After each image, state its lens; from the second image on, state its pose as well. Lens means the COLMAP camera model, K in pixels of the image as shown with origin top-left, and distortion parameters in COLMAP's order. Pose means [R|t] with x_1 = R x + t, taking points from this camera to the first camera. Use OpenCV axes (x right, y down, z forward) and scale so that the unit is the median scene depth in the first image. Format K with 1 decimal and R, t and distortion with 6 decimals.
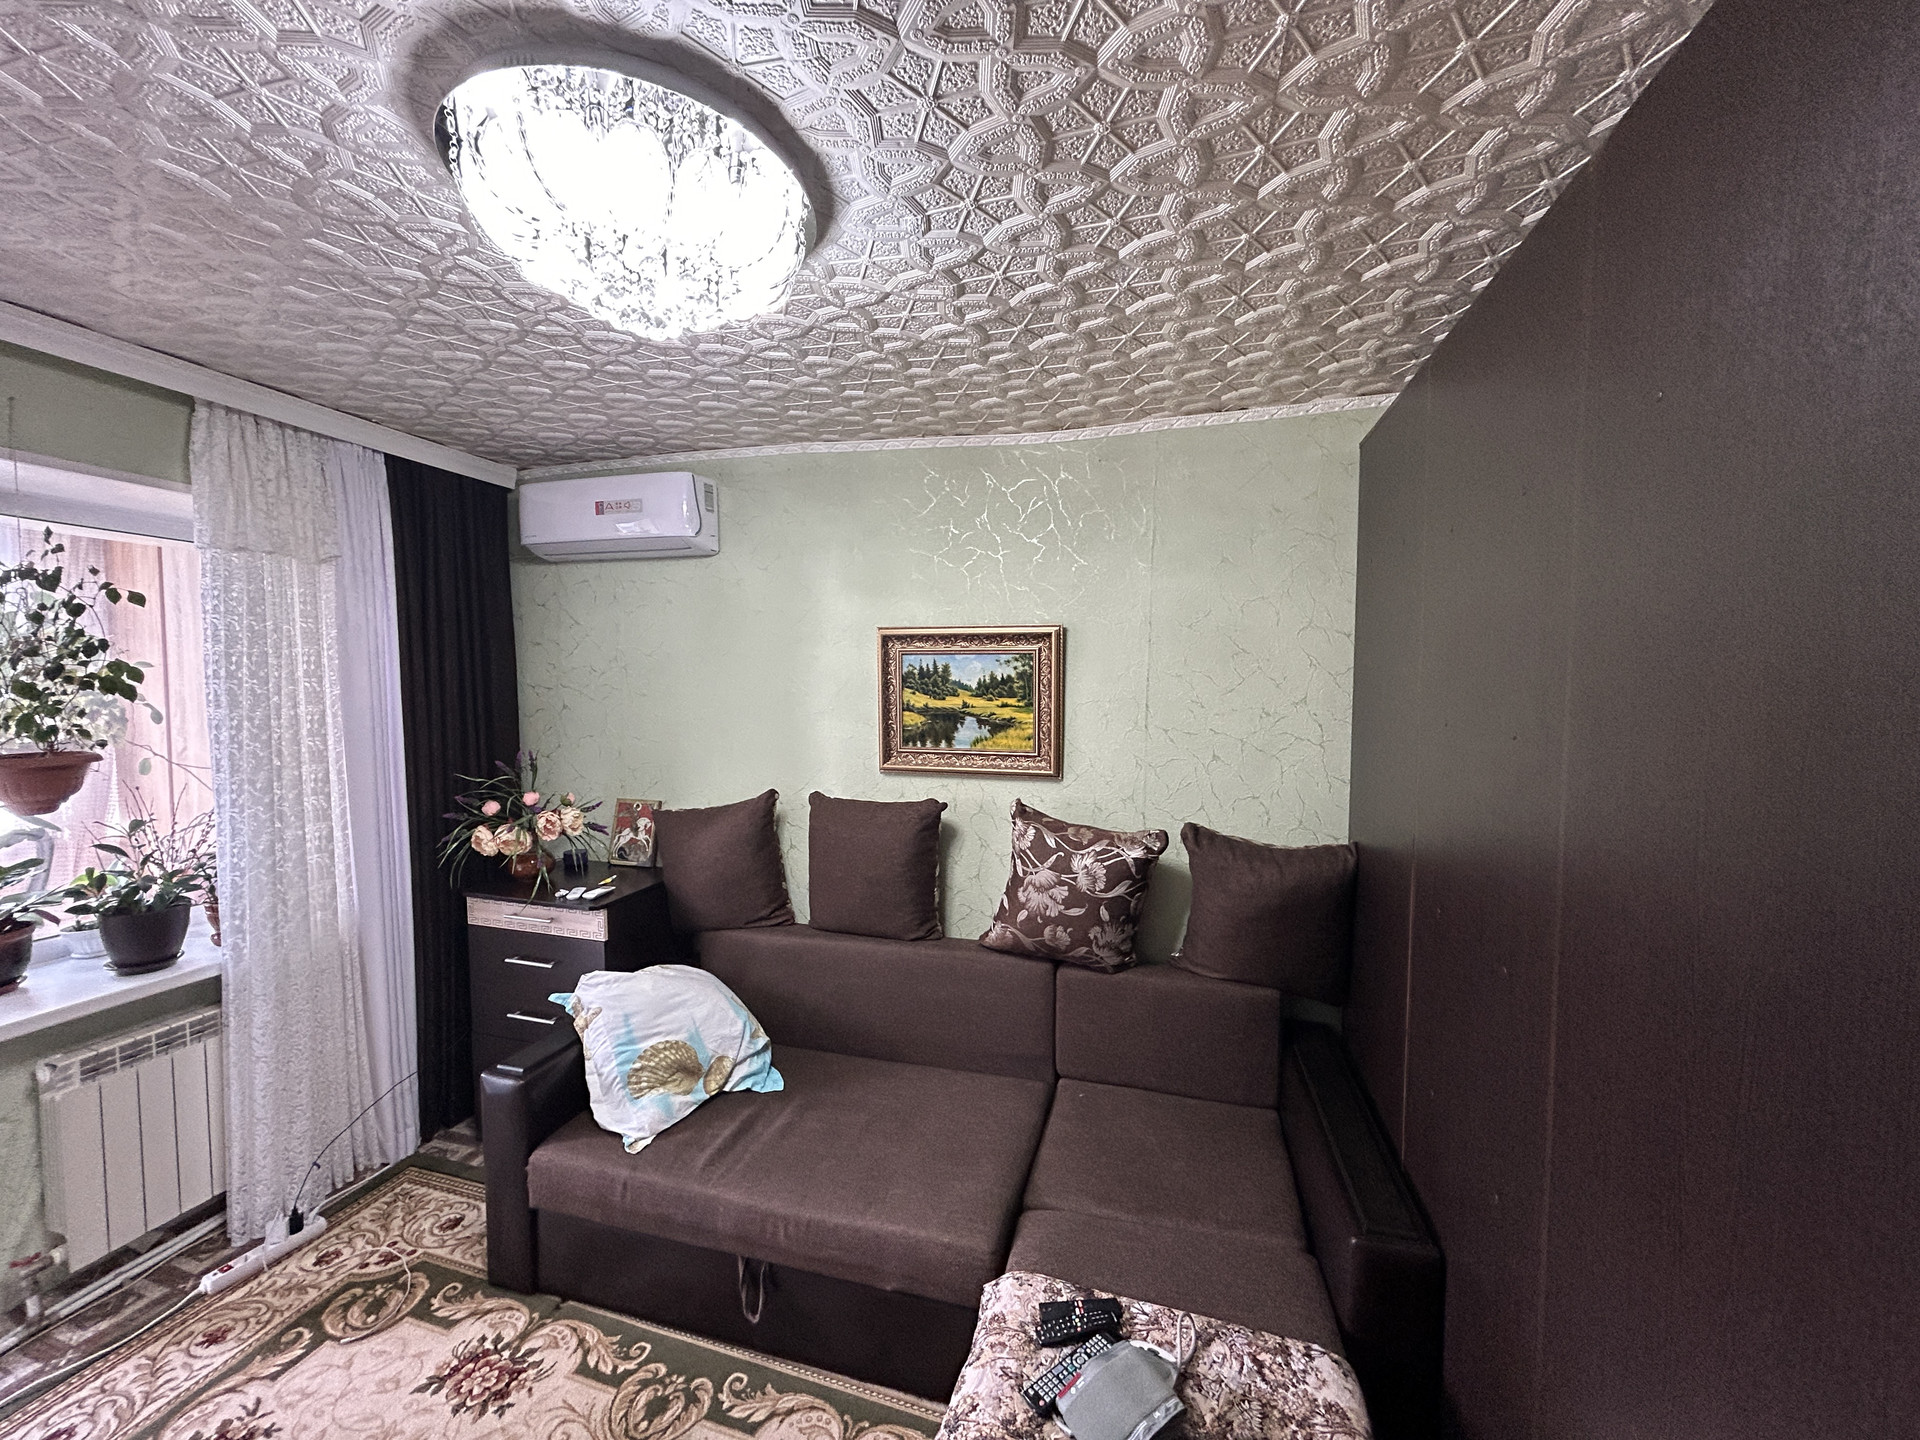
lens RADIAL K [[770.8, 0, 956.8], [0, 770.8, 721.6], [0, 0, 1]] dist [-0.001766, 0.000500]
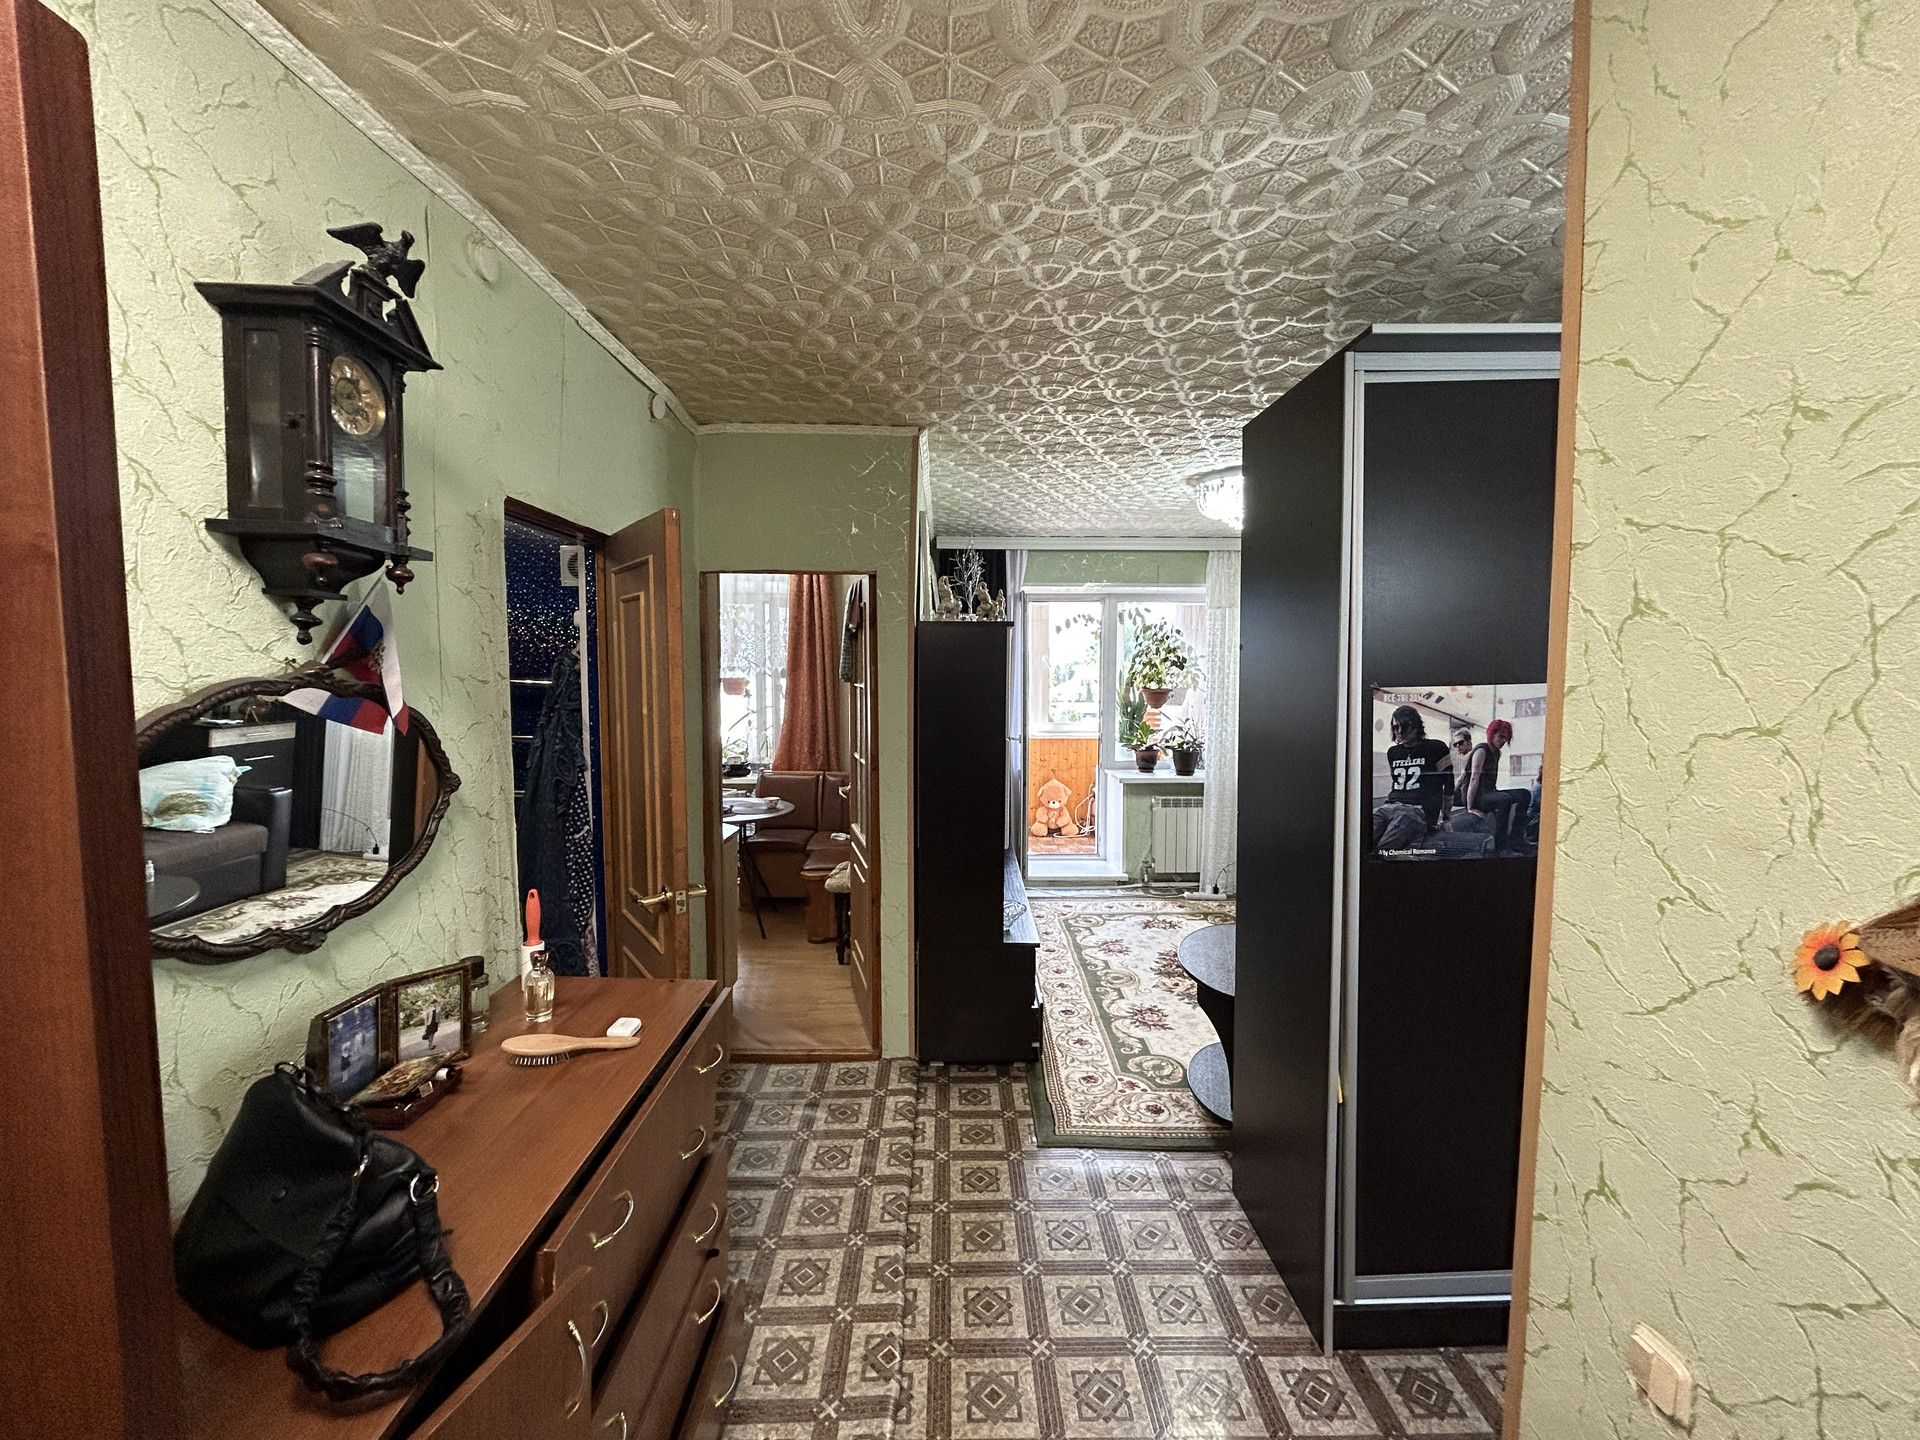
lens RADIAL K [[770.8, 0, 956.8], [0, 770.8, 721.6], [0, 0, 1]] dist [-0.001766, 0.000500]
pose [[0.307787, 0.073830, -0.948587, 1.172641], [-0.042610, 0.997054, 0.063776, 0.012114], [0.950501, 0.020790, 0.310026, -0.537279]]
